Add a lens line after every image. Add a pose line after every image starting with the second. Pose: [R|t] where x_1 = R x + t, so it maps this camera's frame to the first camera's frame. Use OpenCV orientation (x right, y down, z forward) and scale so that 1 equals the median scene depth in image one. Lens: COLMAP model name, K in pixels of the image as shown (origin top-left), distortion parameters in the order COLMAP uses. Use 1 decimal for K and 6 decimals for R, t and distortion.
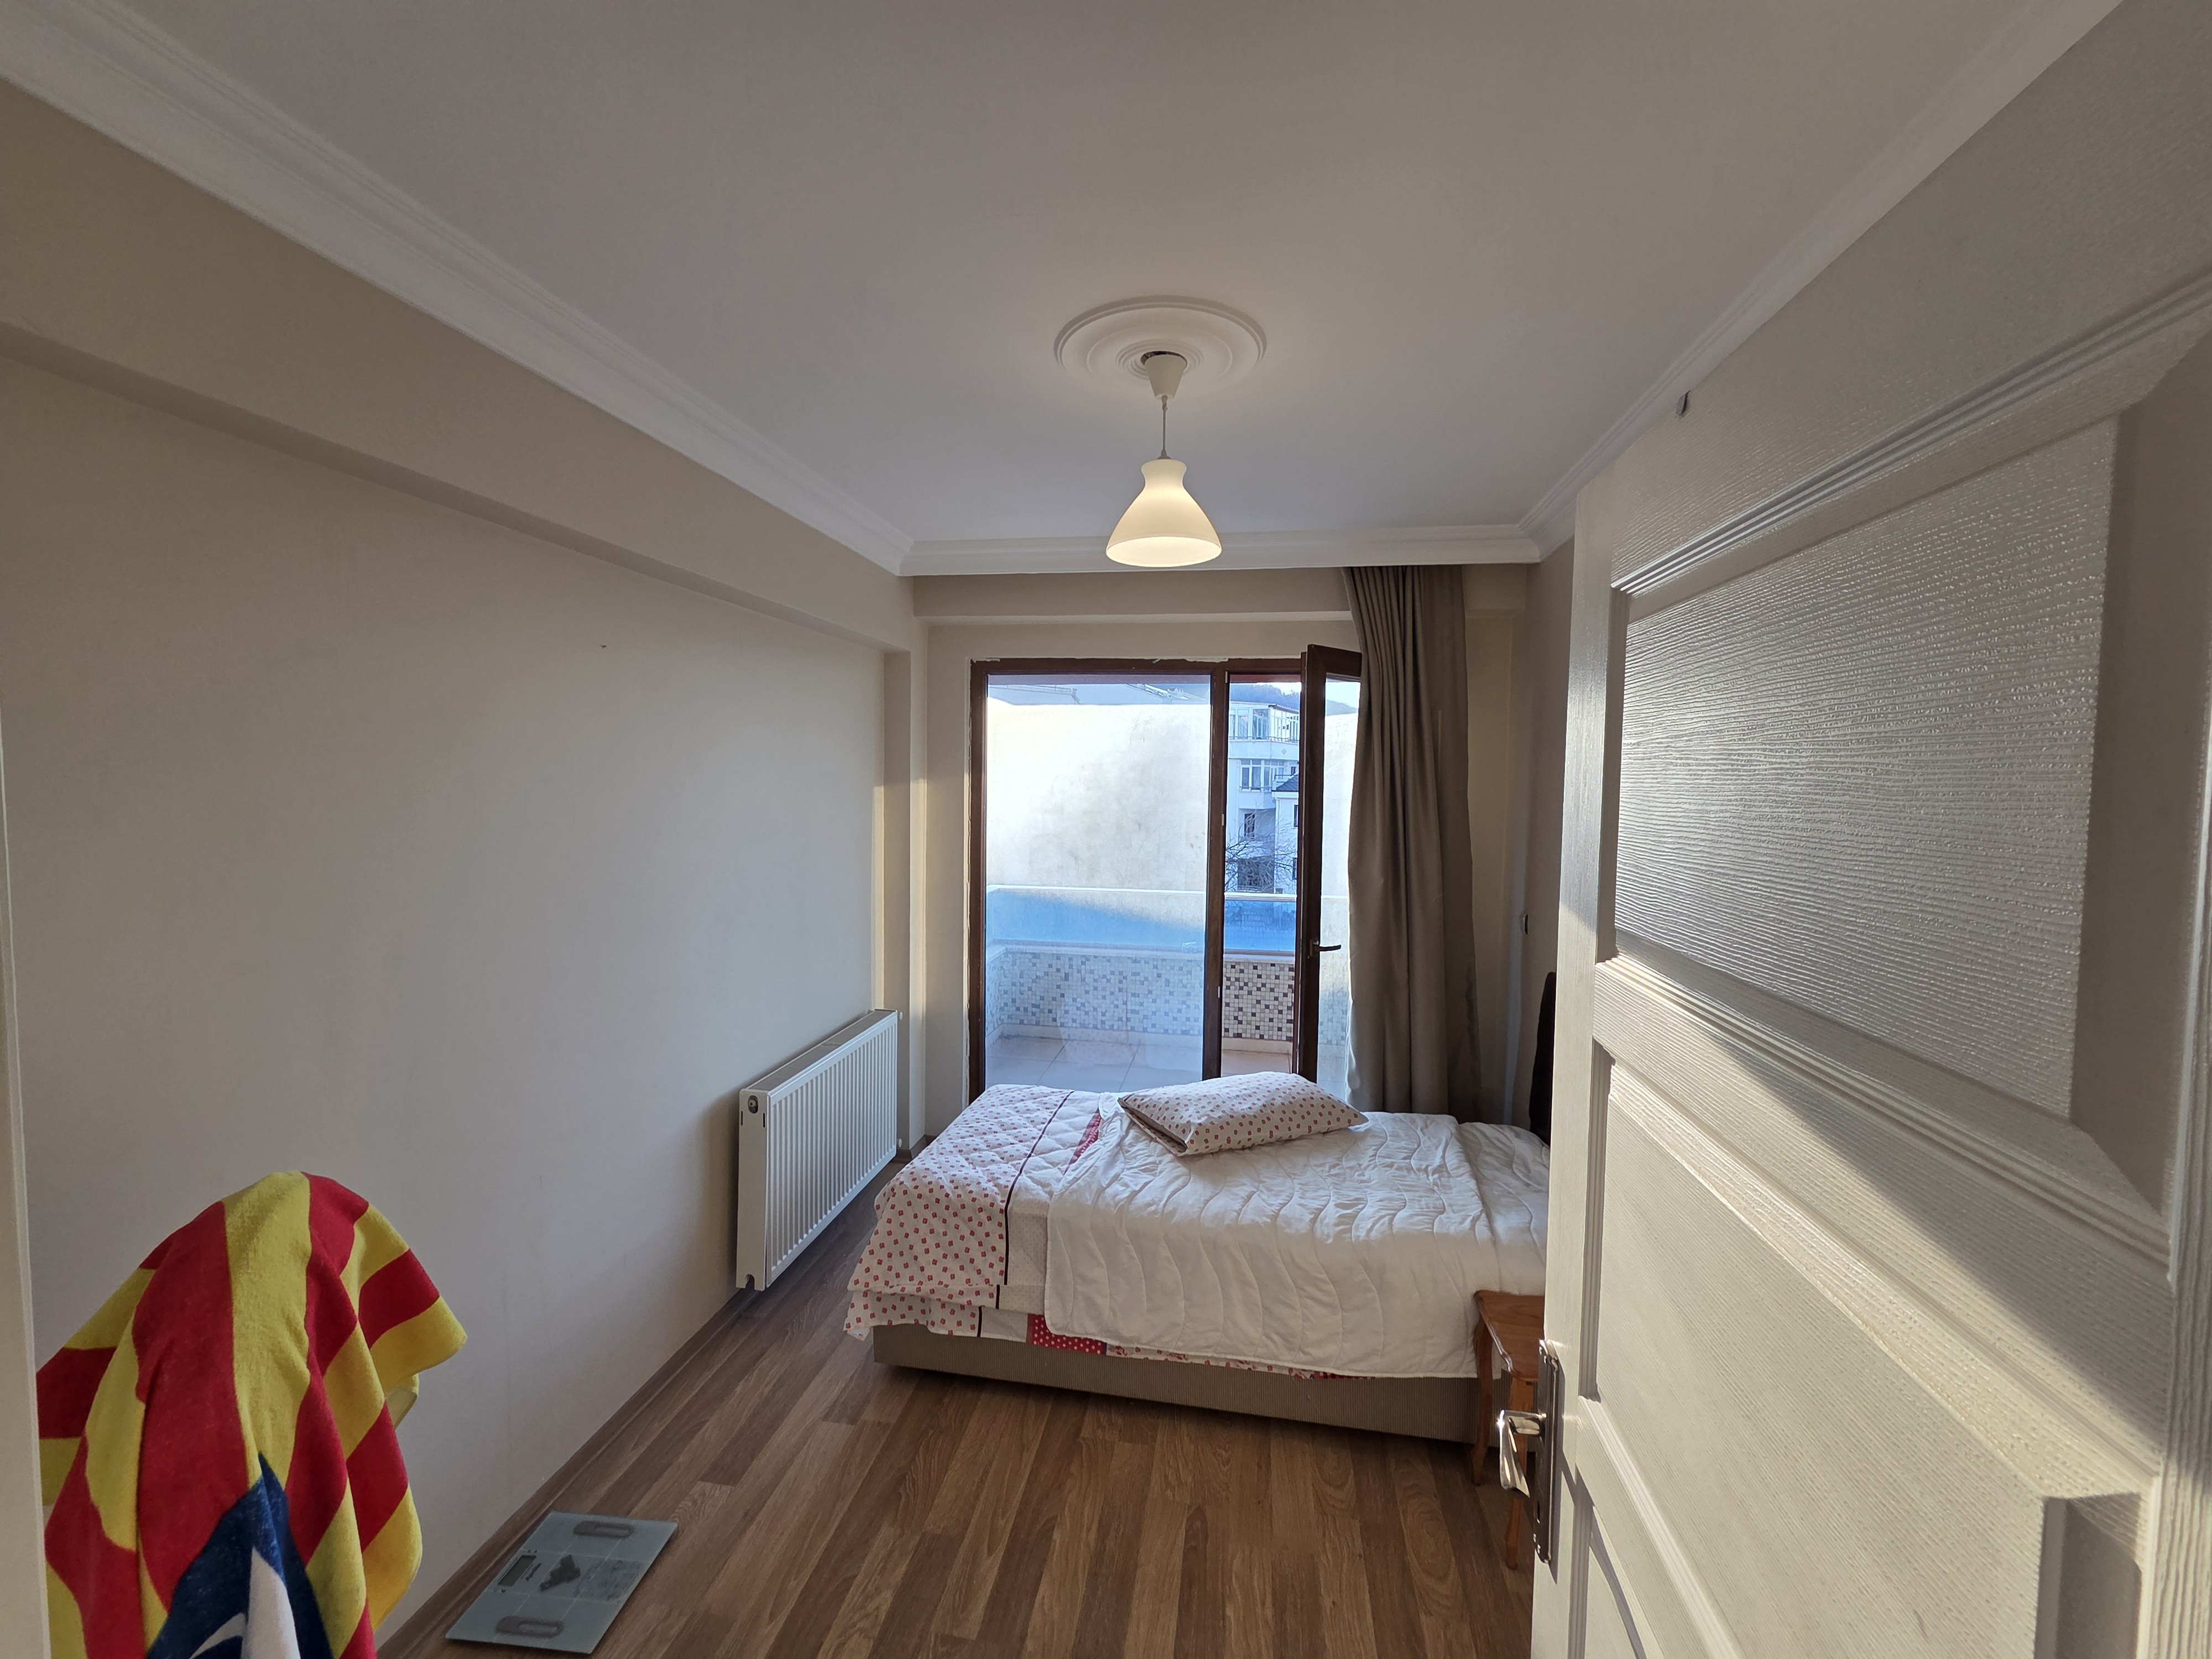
lens RADIAL K [[910.0, 0, 1101.2], [0, 910.0, 825.6], [0, 0, 1]] dist [0.001815, -0.000708]
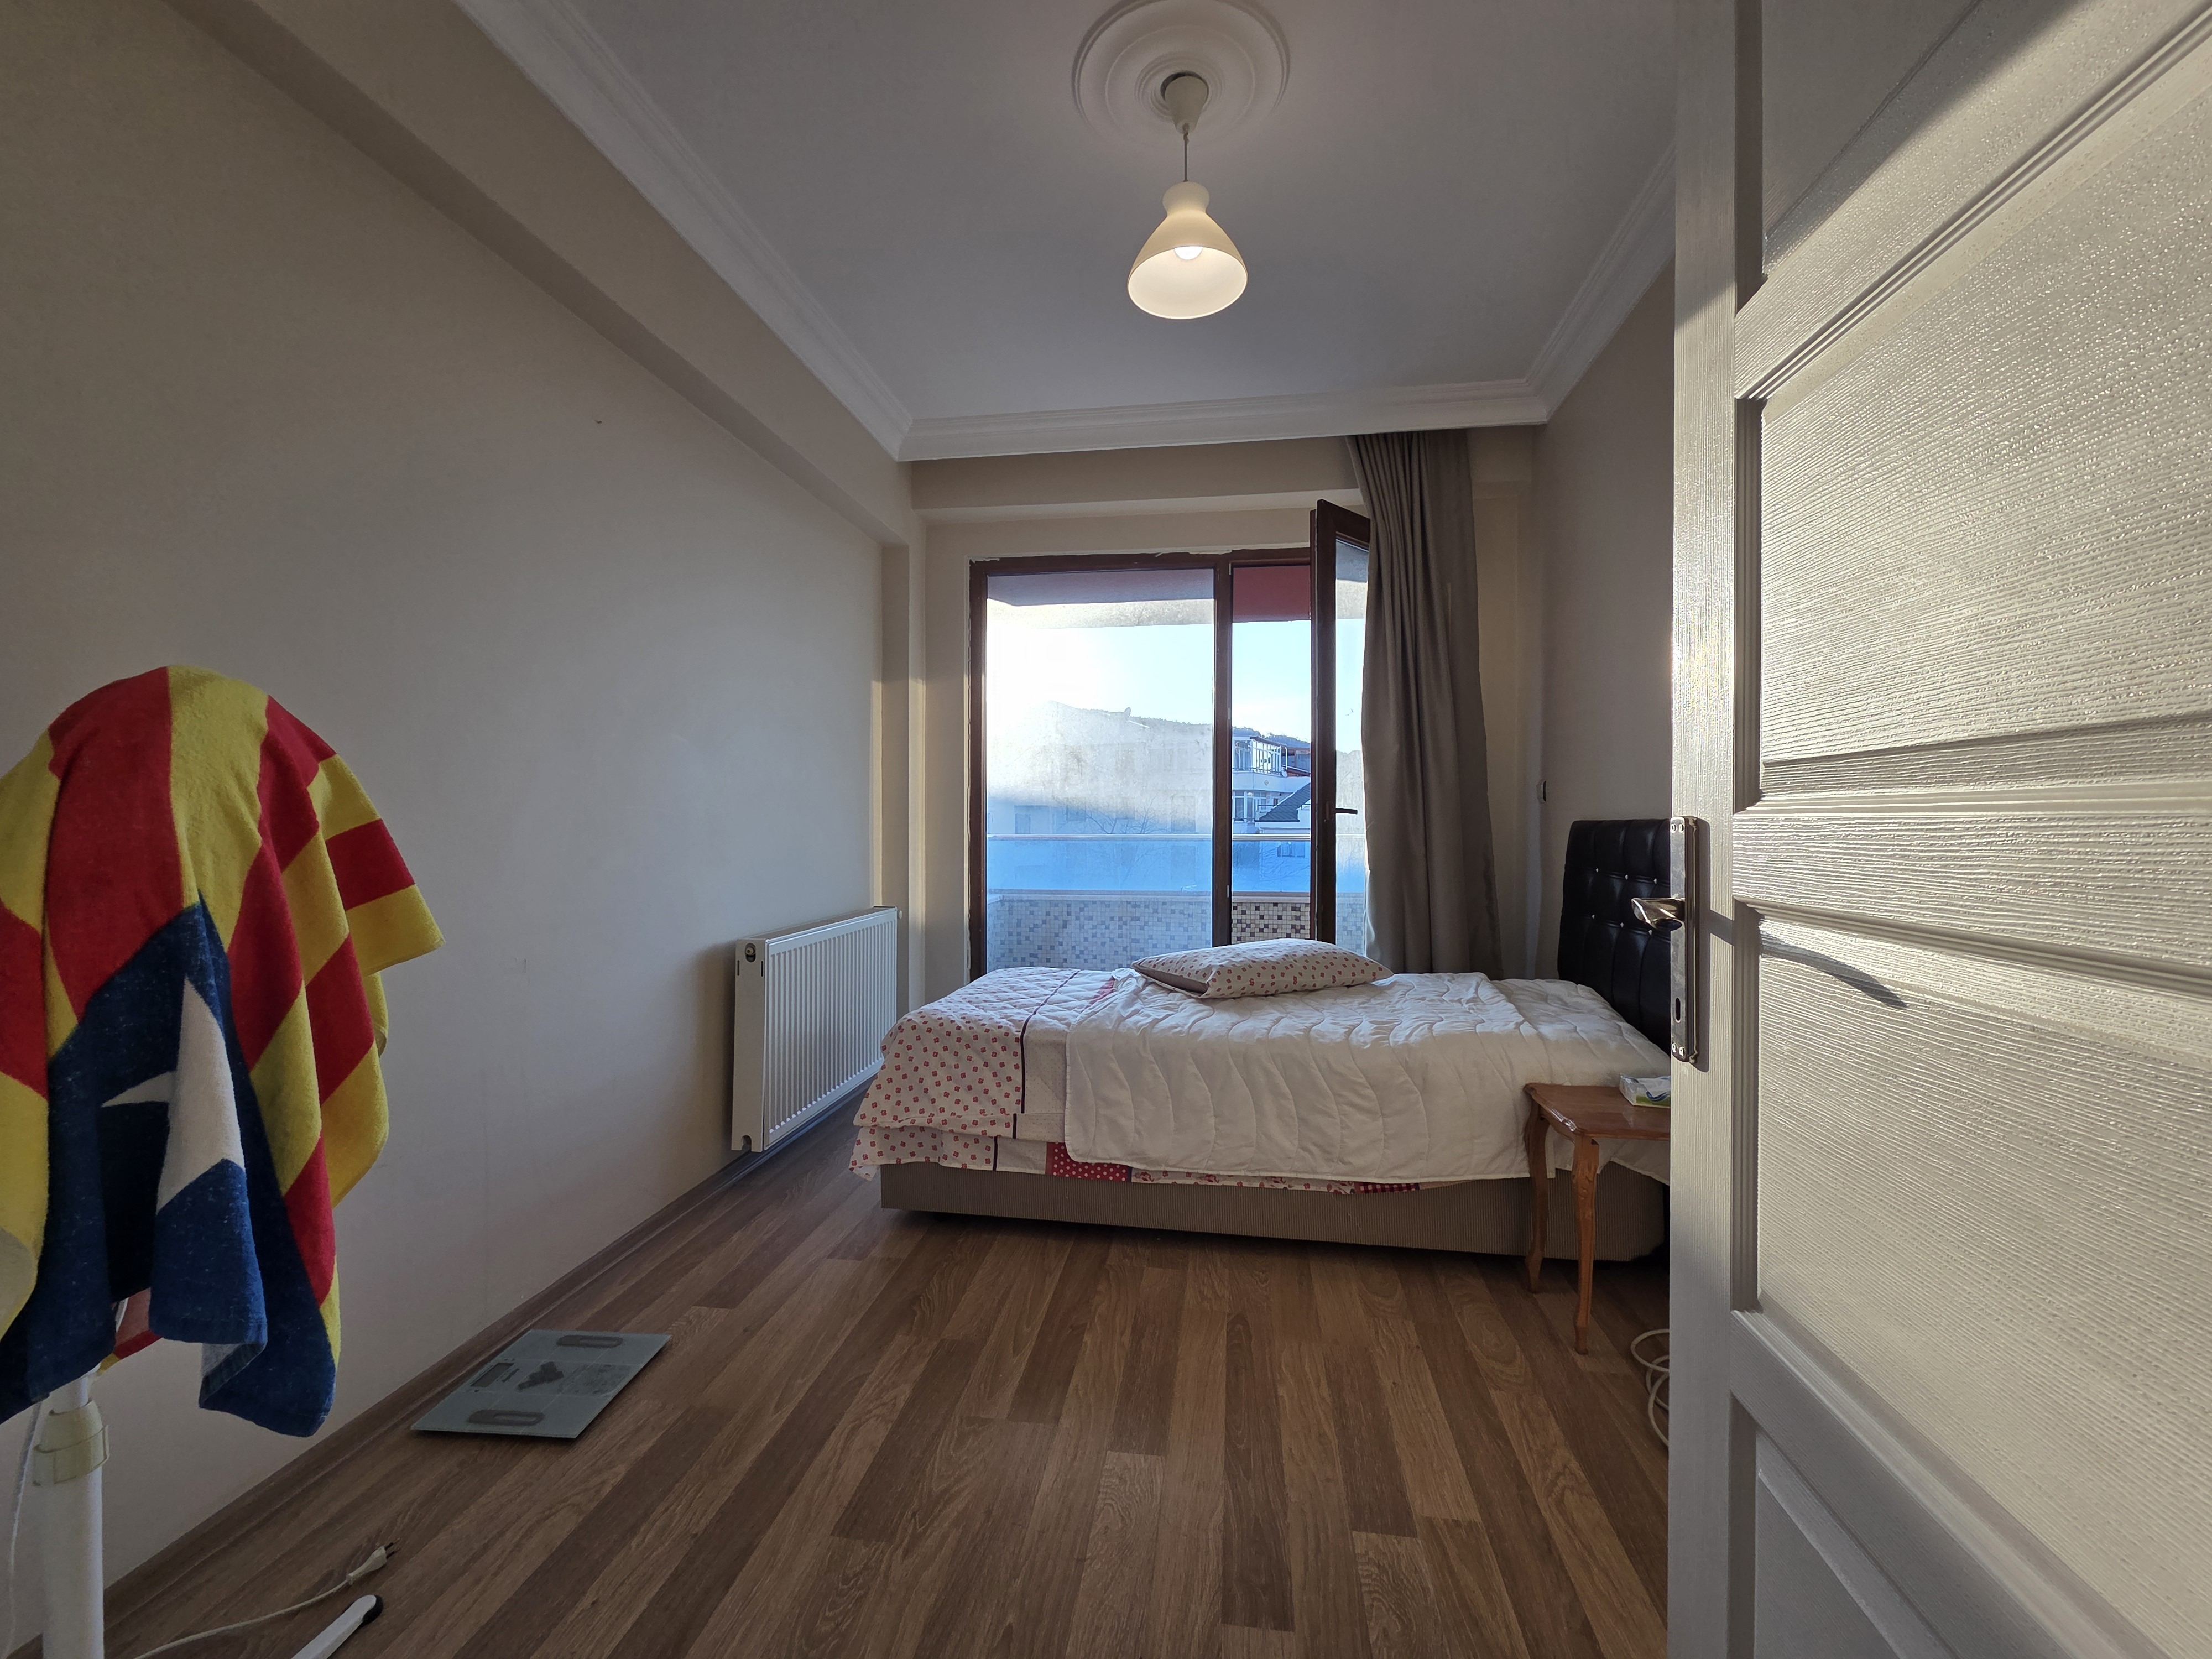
lens RADIAL K [[903.5, 0, 1101.0], [0, 903.5, 831.5], [0, 0, 1]] dist [0.008610, -0.004408]
pose [[0.999735, -0.013082, 0.018932, -0.039347], [0.013929, 0.998876, -0.045298, 0.266043], [-0.018318, 0.045550, 0.998794, 0.054870]]
